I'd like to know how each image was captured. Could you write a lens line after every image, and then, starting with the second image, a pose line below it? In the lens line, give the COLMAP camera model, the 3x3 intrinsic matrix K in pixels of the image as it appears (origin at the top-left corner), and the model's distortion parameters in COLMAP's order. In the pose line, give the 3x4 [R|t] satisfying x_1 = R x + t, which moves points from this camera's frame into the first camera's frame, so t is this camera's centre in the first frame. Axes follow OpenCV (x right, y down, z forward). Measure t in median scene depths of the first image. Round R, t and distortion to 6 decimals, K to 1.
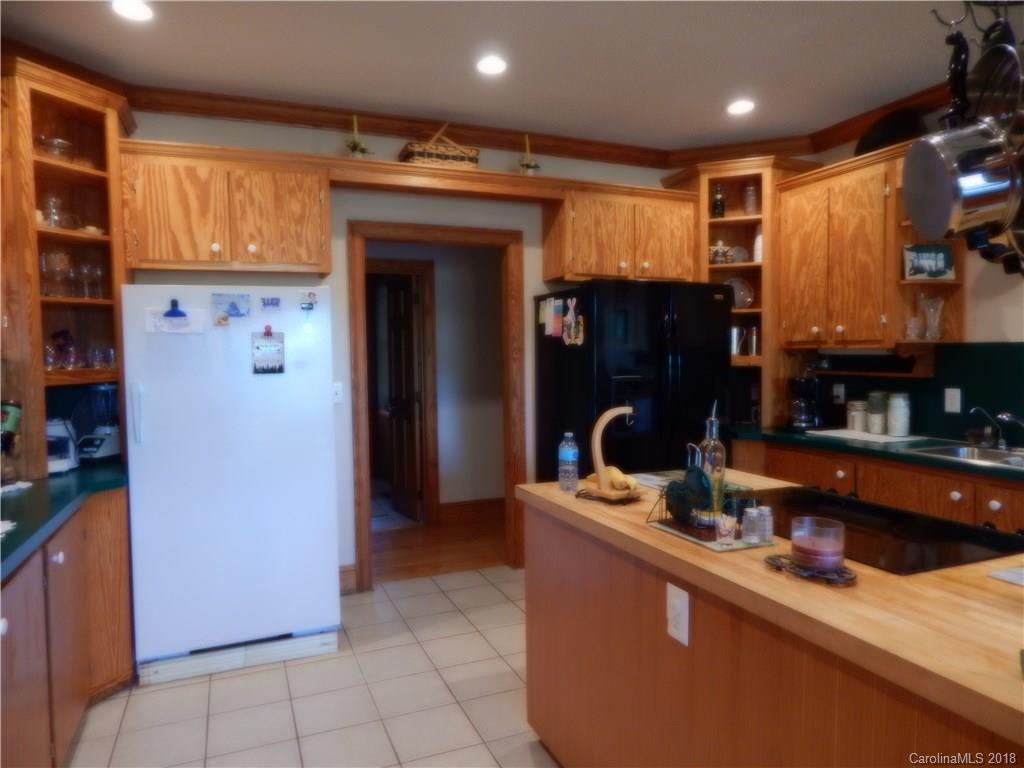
lens RADIAL K [[675.1, 0, 512.3], [0, 675.1, 370.7], [0, 0, 1]] dist [0.013157, -0.015368]
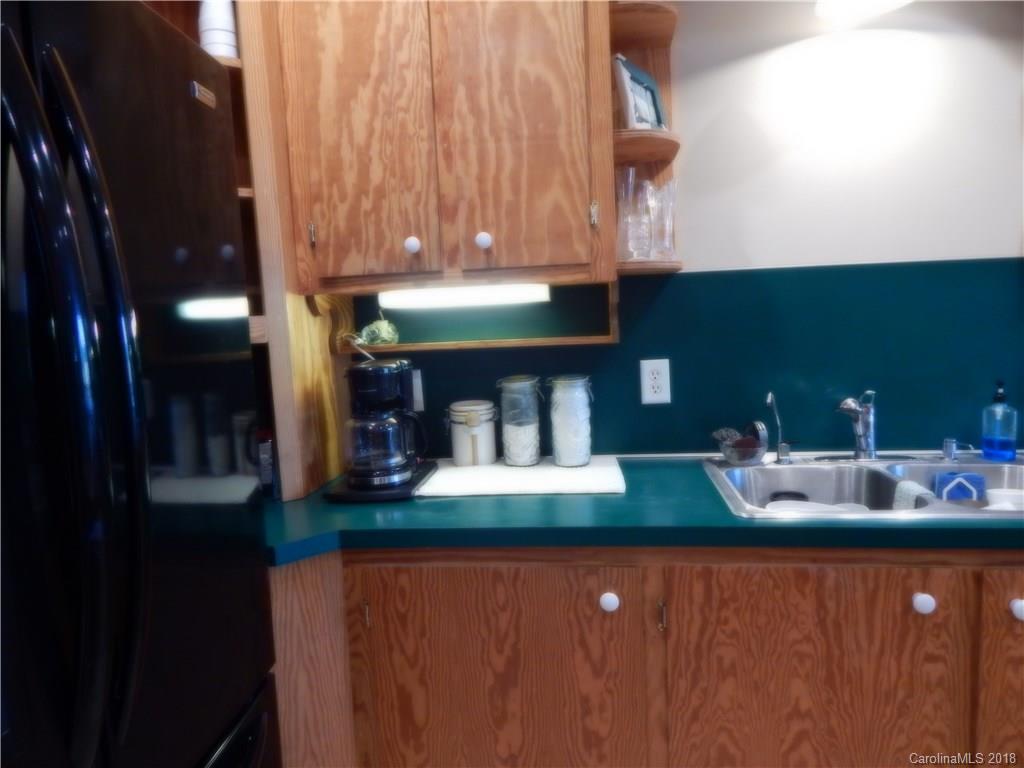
lens RADIAL K [[675.1, 0, 512.3], [0, 675.1, 370.7], [0, 0, 1]] dist [0.013157, -0.015368]
pose [[0.502163, -0.091114, 0.859960, 0.120257], [0.069649, 0.995465, 0.064800, -0.006737], [-0.861964, 0.027355, 0.506231, 0.745325]]
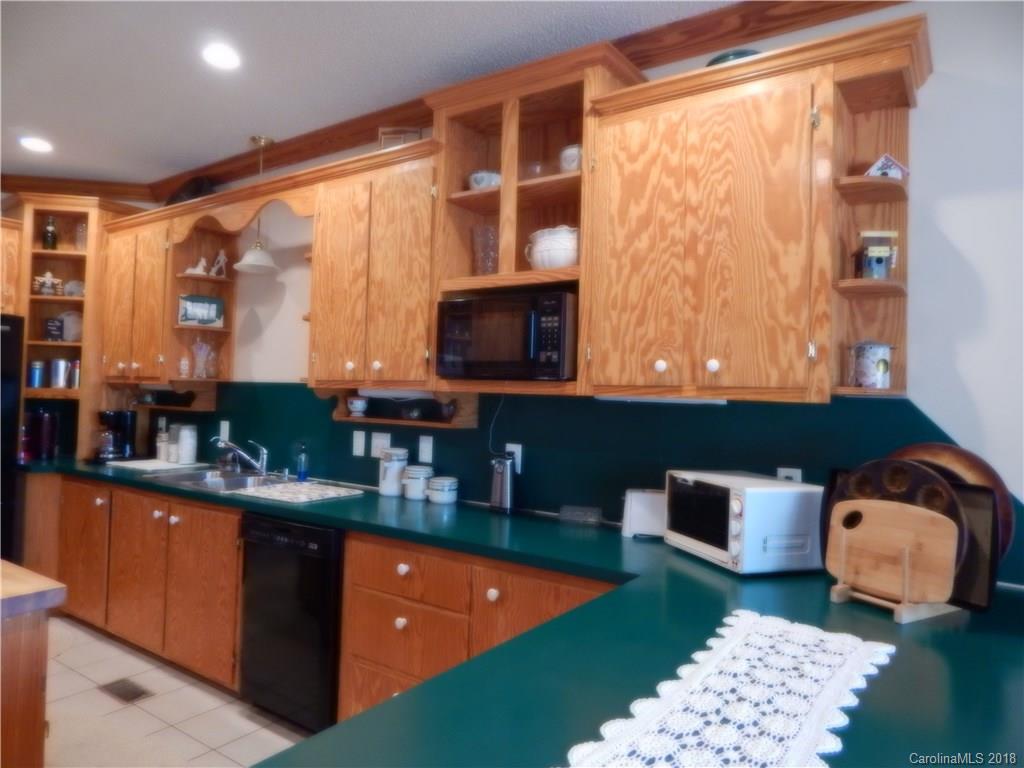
lens RADIAL K [[675.1, 0, 512.3], [0, 675.1, 370.7], [0, 0, 1]] dist [0.013157, -0.015368]
pose [[0.842128, 0.042416, 0.537607, 0.395385], [-0.013772, 0.998268, -0.057188, -0.000106], [-0.539102, 0.040755, 0.841254, -0.223664]]
